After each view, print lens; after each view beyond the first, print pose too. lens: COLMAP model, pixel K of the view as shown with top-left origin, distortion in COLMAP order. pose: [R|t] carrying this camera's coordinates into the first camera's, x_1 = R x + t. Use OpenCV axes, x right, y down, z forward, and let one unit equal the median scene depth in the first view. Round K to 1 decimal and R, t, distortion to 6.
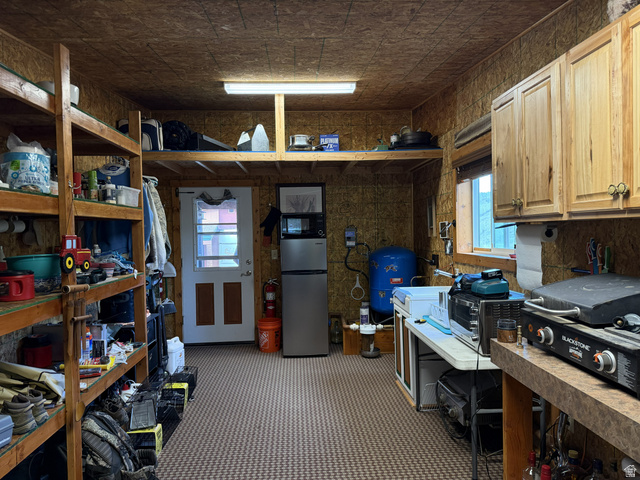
lens RADIAL K [[459.3, 0, 321.0], [0, 459.3, 237.6], [0, 0, 1]] dist [0.066796, -0.098790]
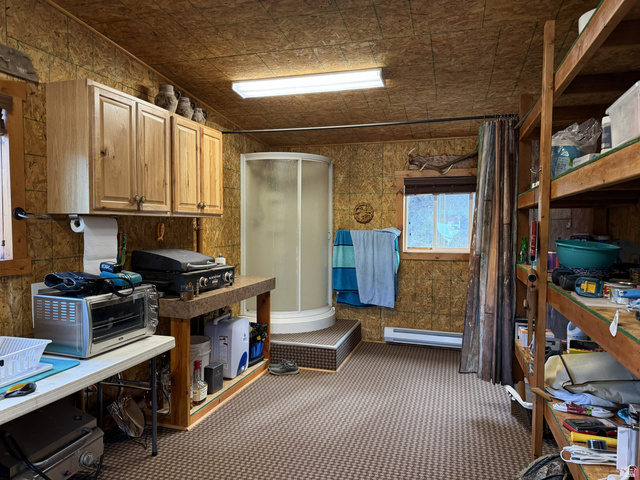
lens RADIAL K [[459.3, 0, 321.0], [0, 459.3, 237.6], [0, 0, 1]] dist [0.066796, -0.098790]
pose [[-0.945066, 0.004224, 0.326853, -0.476802], [0.016541, 0.999253, 0.034913, -0.011144], [-0.326461, 0.038401, -0.944430, 2.317038]]
